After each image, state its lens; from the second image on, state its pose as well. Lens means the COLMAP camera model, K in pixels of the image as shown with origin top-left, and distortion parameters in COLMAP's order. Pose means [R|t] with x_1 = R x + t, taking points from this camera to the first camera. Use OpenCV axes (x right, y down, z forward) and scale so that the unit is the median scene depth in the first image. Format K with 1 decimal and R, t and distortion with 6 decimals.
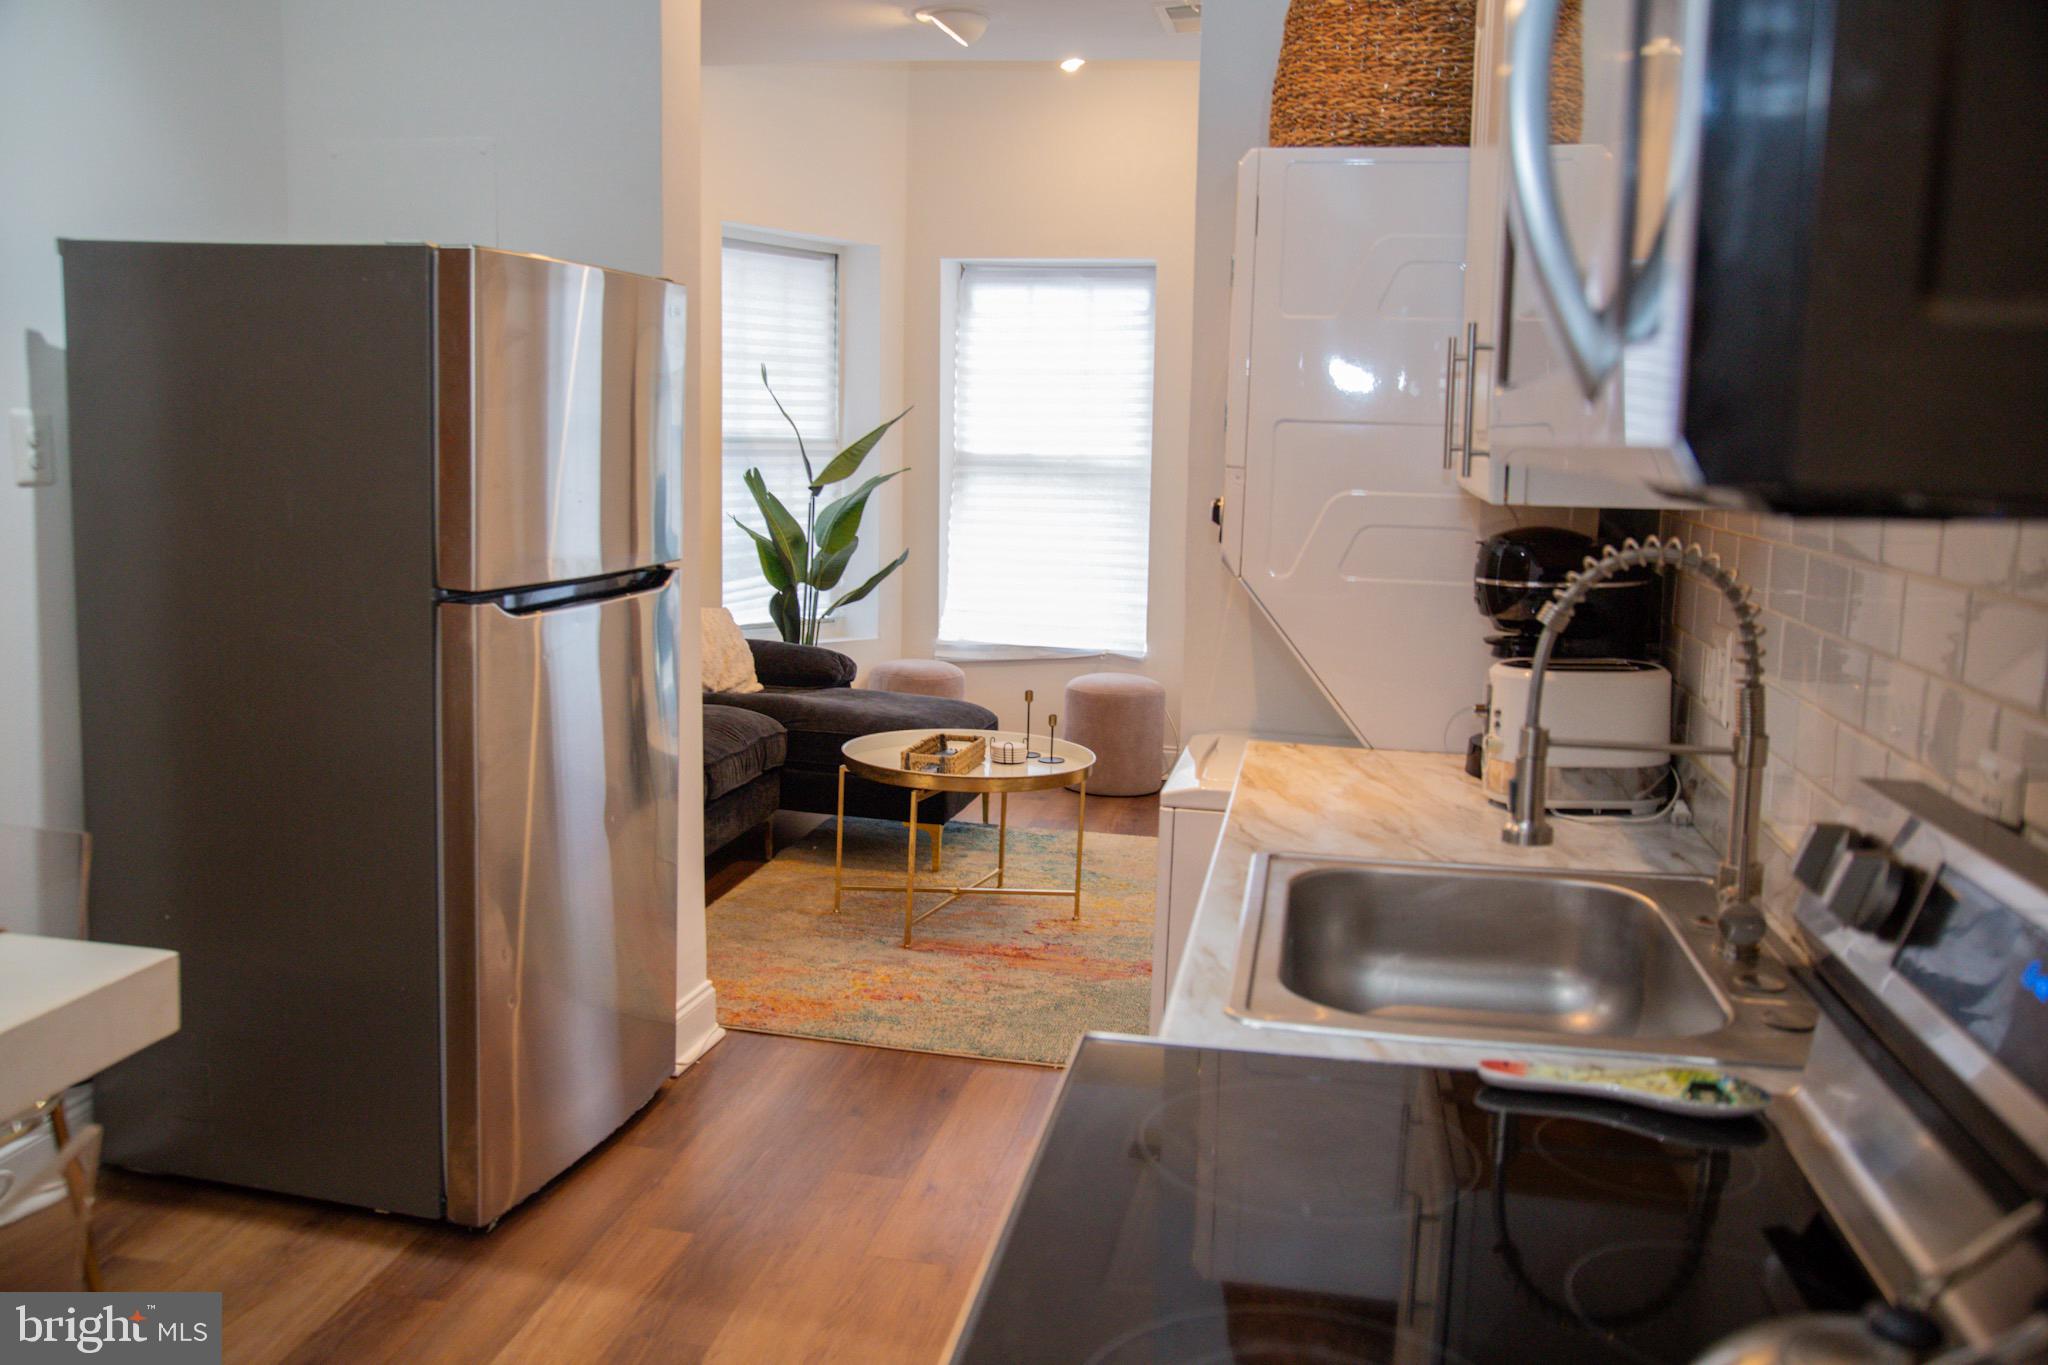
lens RADIAL K [[1733.0, 0, 1021.7], [0, 1733.0, 631.4], [0, 0, 1]] dist [-0.015529, 0.077405]
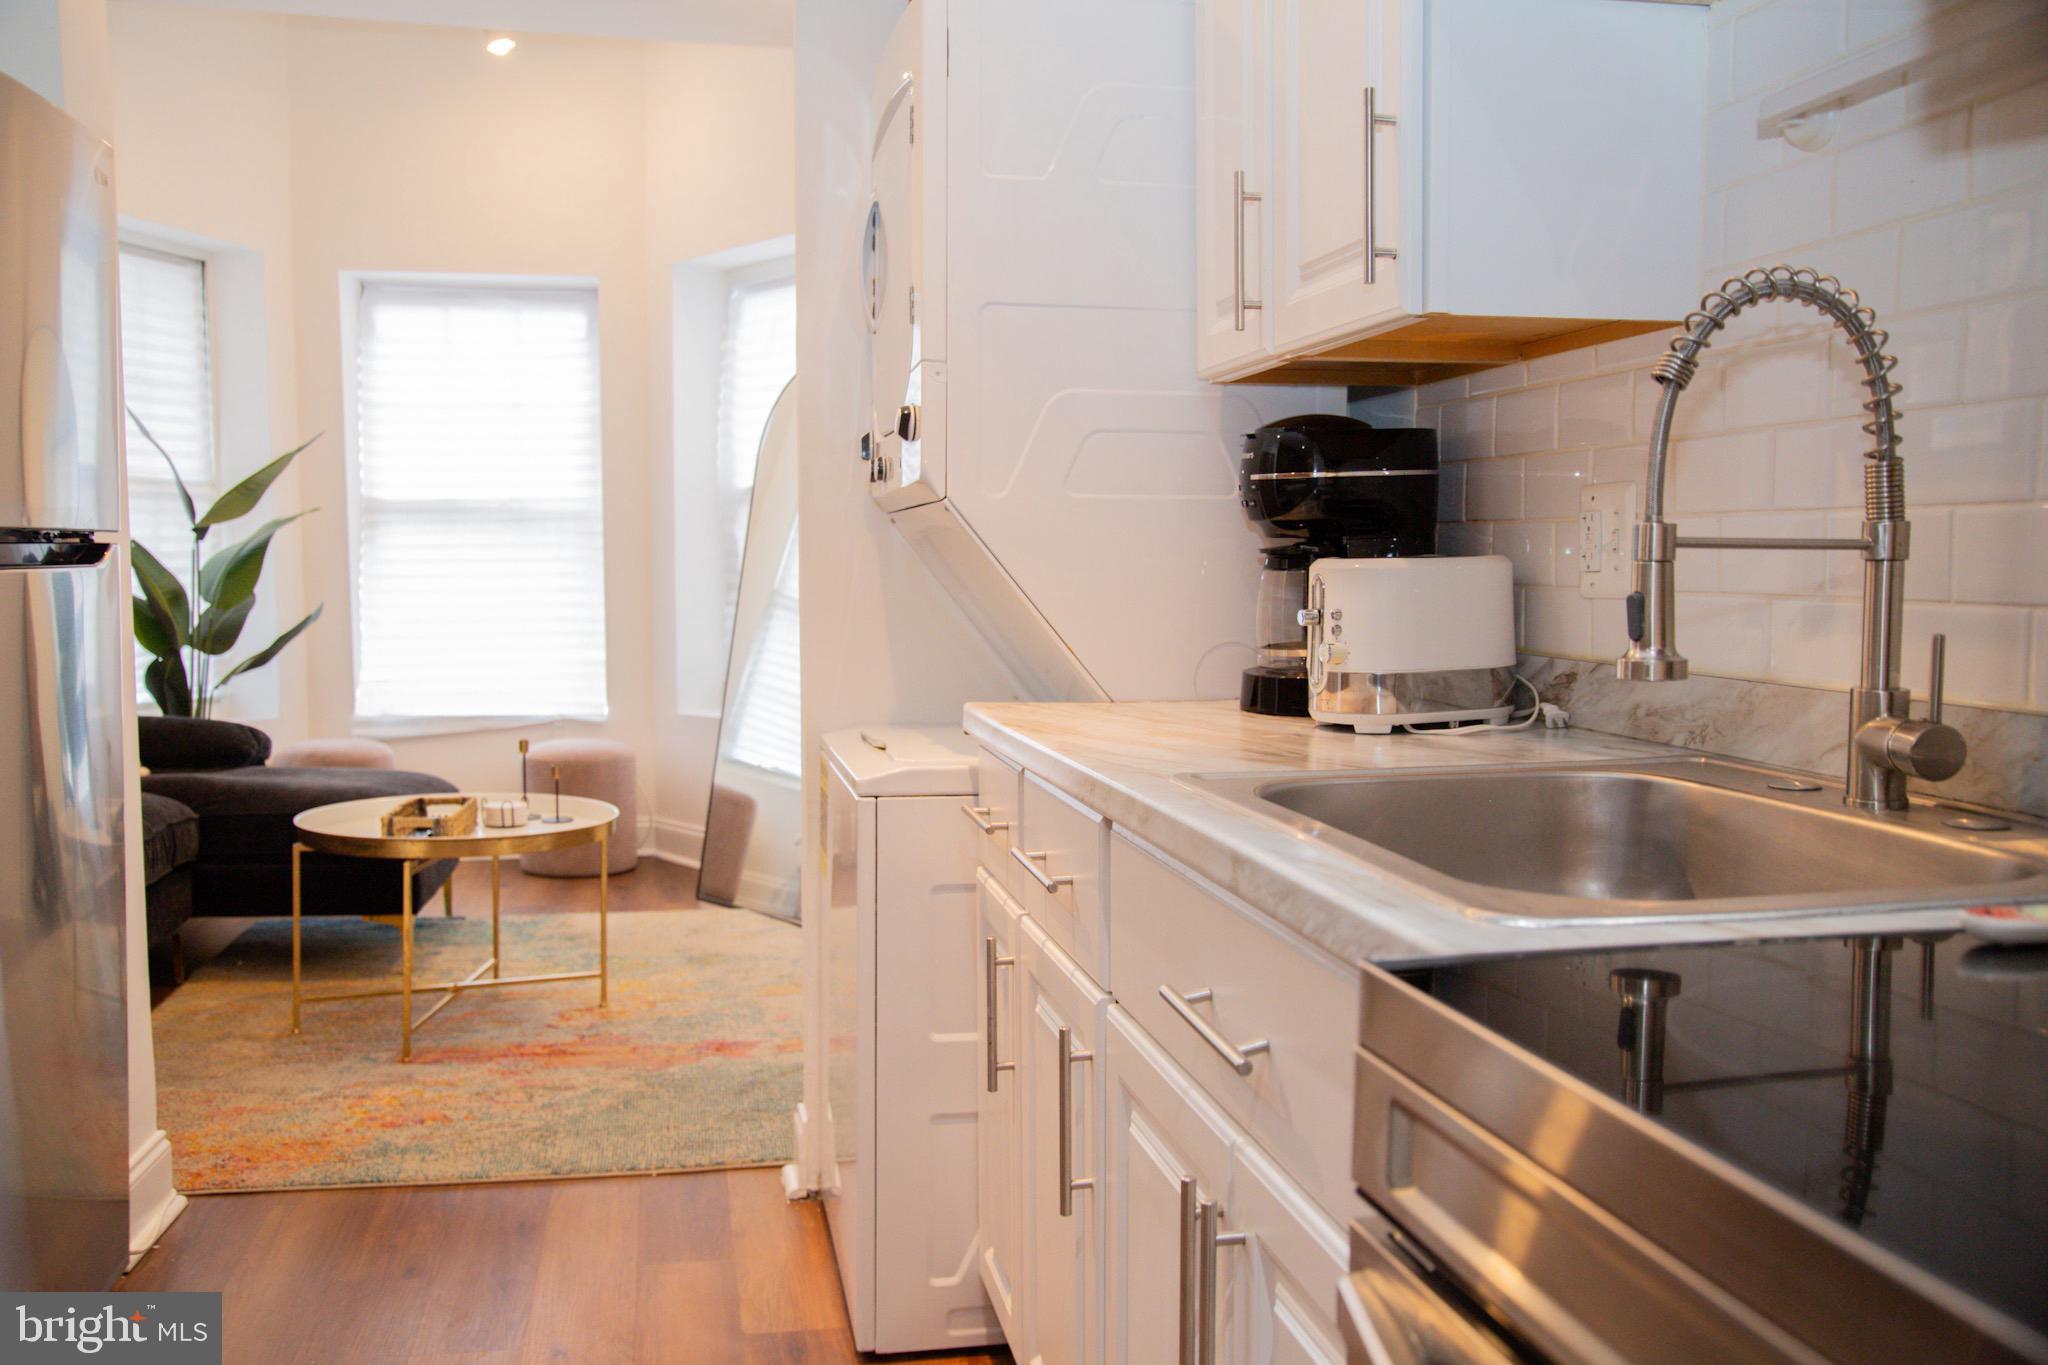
lens RADIAL K [[1733.0, 0, 1021.7], [0, 1733.0, 631.4], [0, 0, 1]] dist [-0.015529, 0.077405]
pose [[0.931163, -0.043705, 0.361973, -0.079747], [0.065598, 0.996671, -0.048408, 0.042241], [-0.358653, 0.068821, 0.930931, 0.145668]]
